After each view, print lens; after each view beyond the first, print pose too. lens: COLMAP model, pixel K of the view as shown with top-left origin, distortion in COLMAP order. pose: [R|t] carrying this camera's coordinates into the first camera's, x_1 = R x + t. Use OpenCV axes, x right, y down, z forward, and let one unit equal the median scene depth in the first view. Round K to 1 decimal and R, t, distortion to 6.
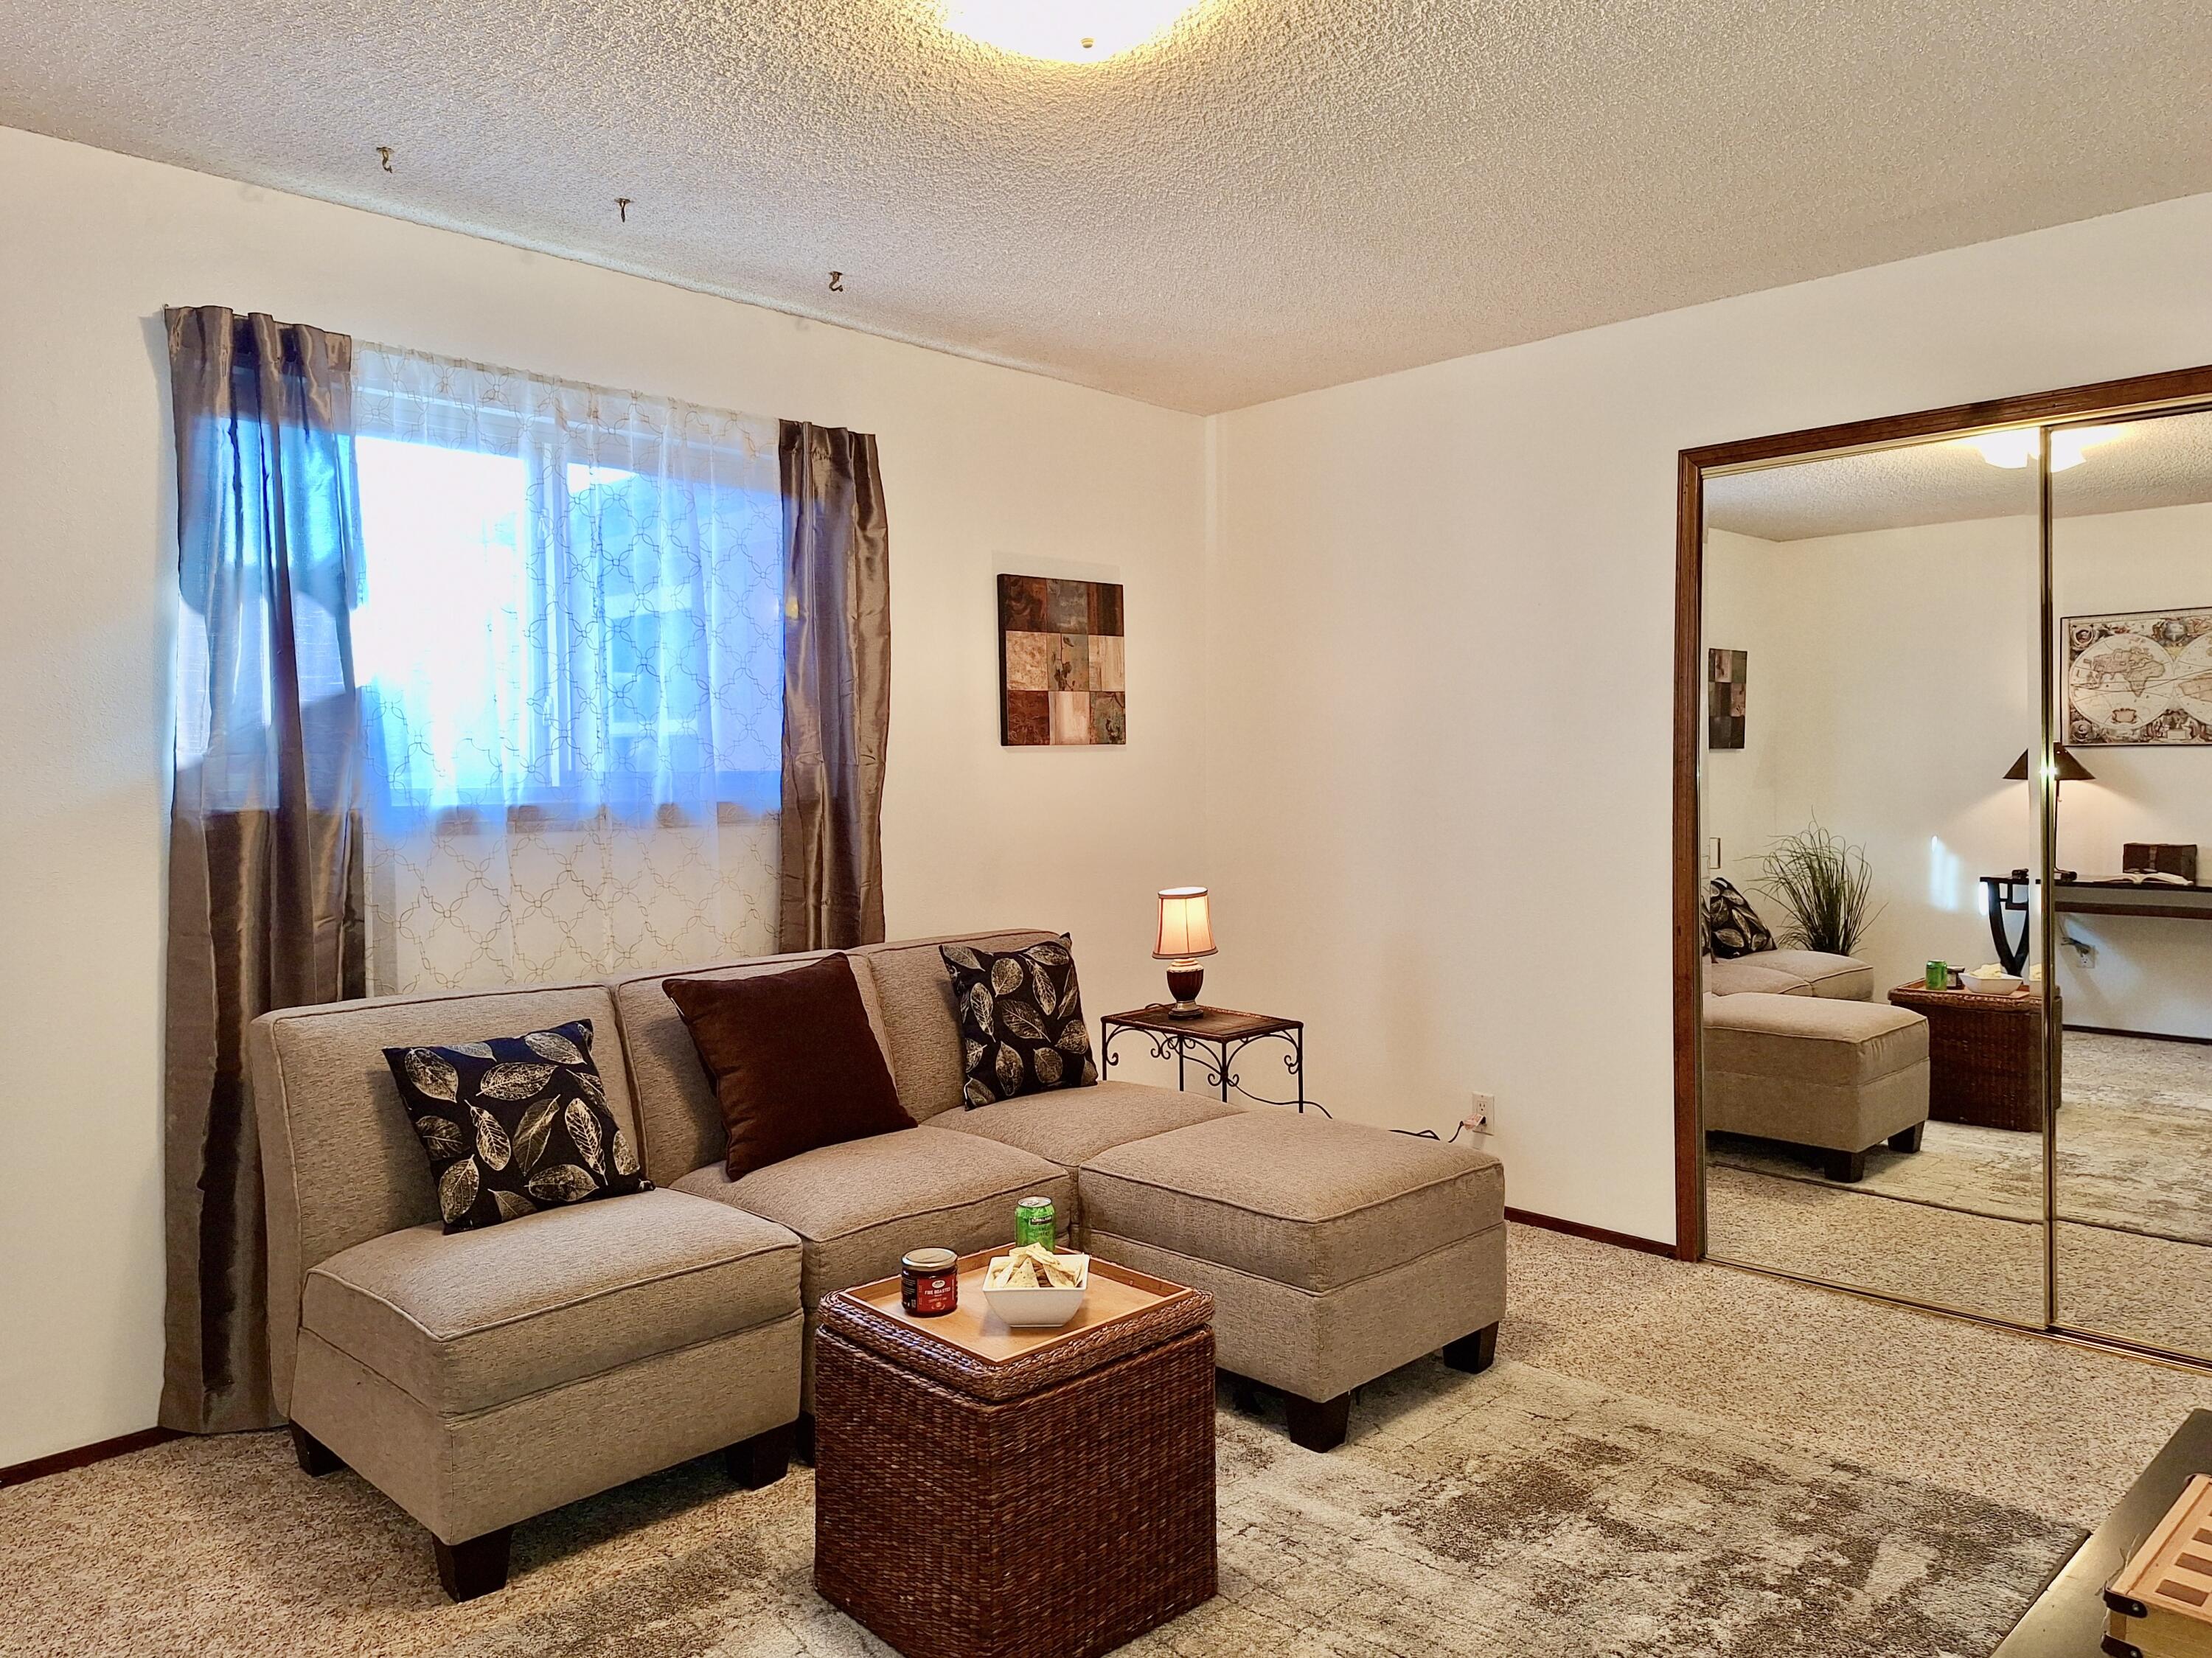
lens RADIAL K [[1550.2, 0, 1094.6], [0, 1550.2, 811.8], [0, 0, 1]] dist [0.105931, -0.132171]
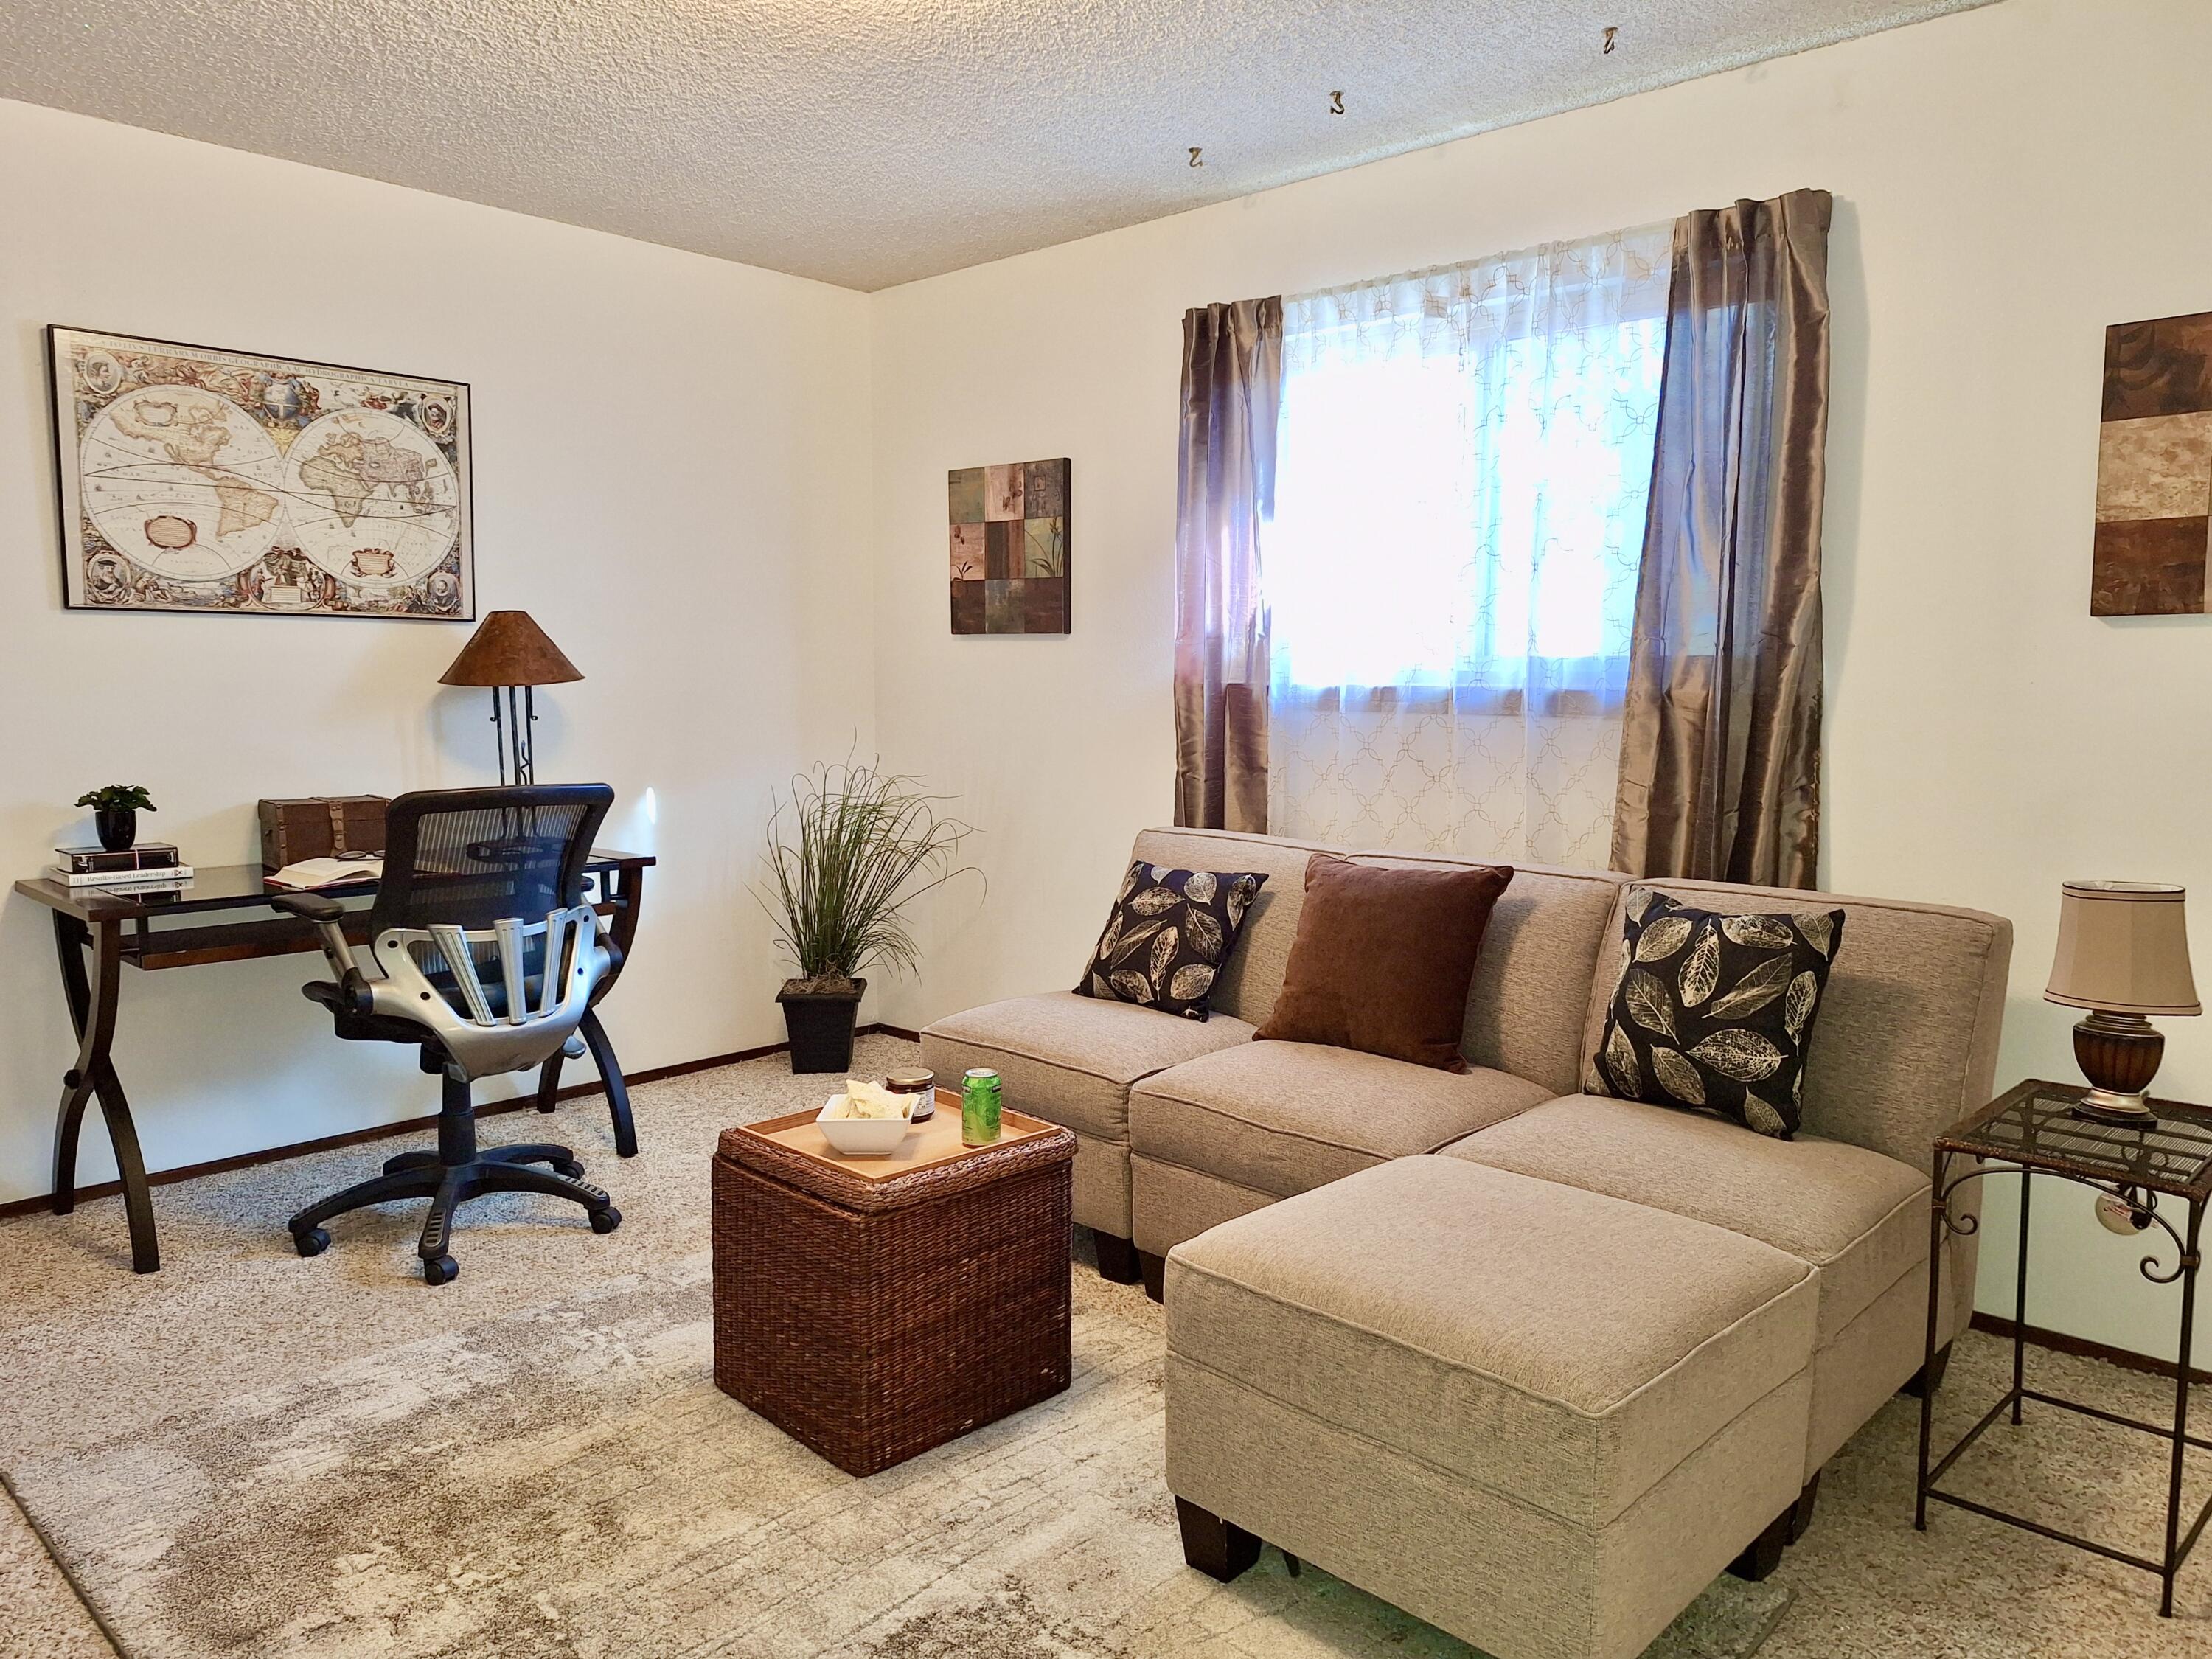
lens RADIAL K [[1568.0, 0, 1102.3], [0, 1568.0, 797.1], [0, 0, 1]] dist [0.168318, -0.140097]
pose [[0.032785, 0.098357, -0.994611, 0.684372], [-0.035257, 0.994640, 0.097198, -0.025216], [0.998840, 0.031881, 0.036078, 0.715962]]
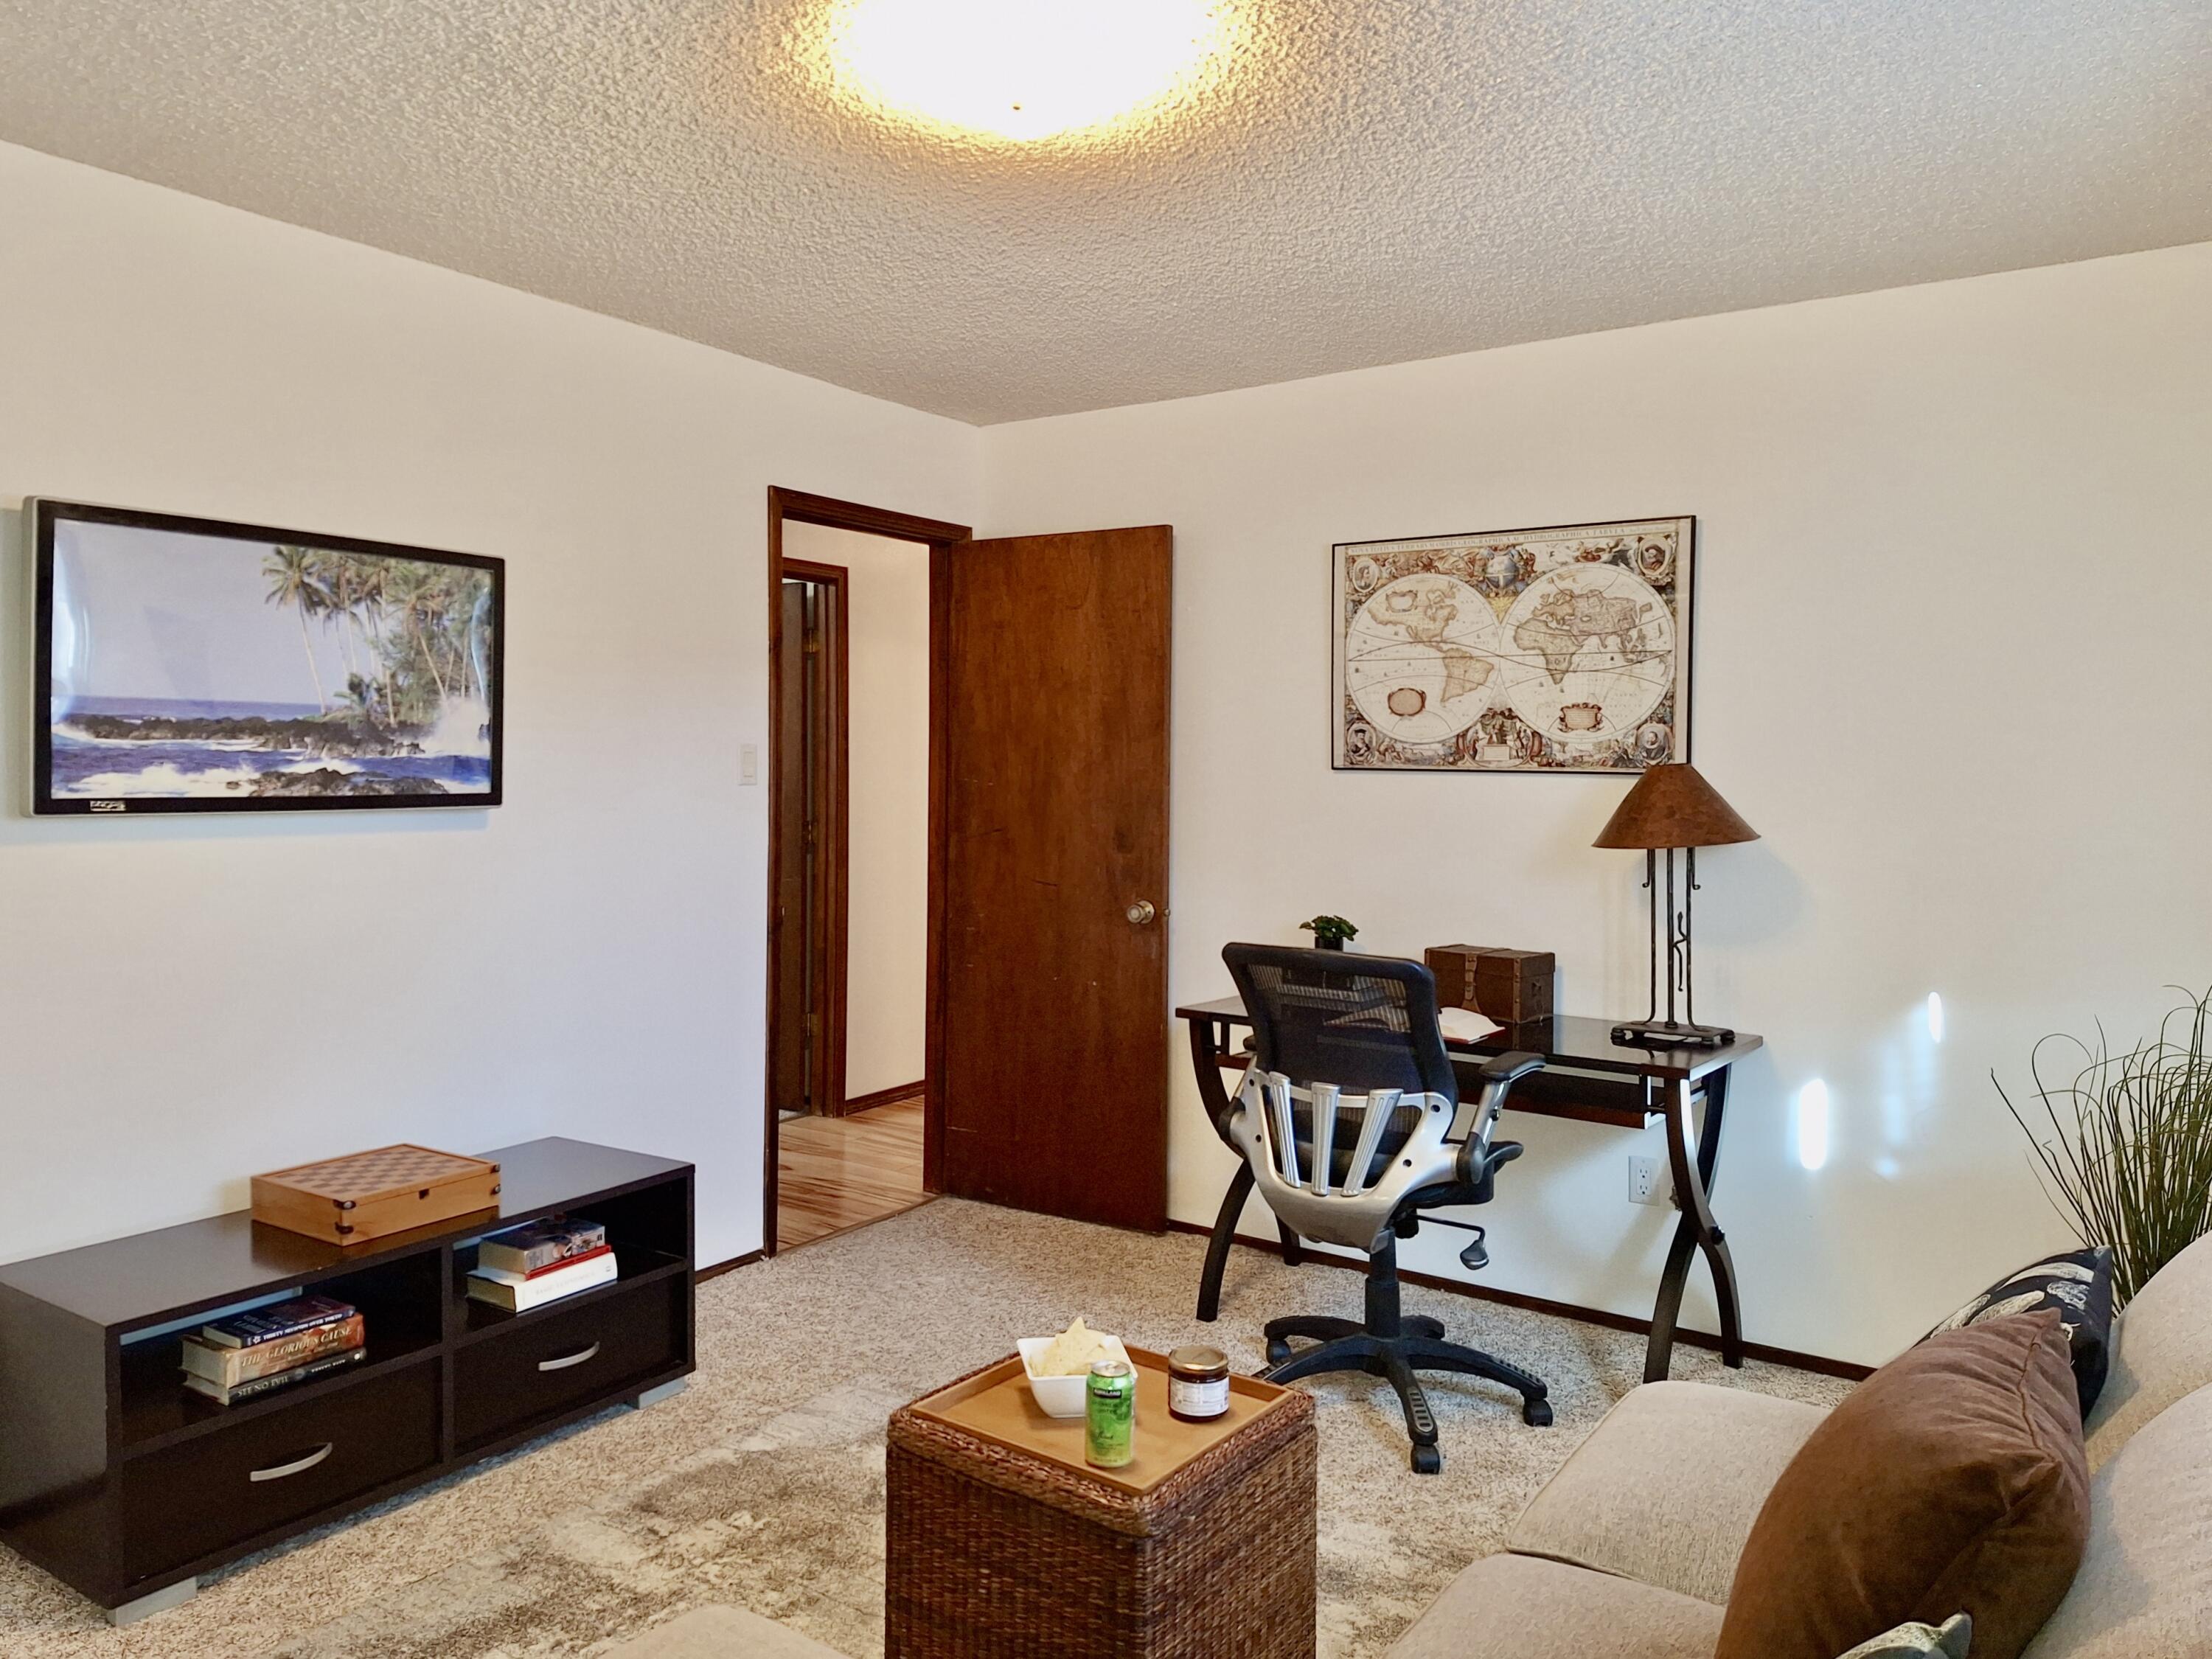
lens RADIAL K [[1550.3, 0, 1094.6], [0, 1550.3, 812.3], [0, 0, 1]] dist [0.105931, -0.132171]
pose [[-0.979004, 0.000756, -0.203841, 0.514462], [-0.011985, 0.998050, 0.061264, -0.034117], [0.203489, 0.062420, -0.977085, 0.857176]]
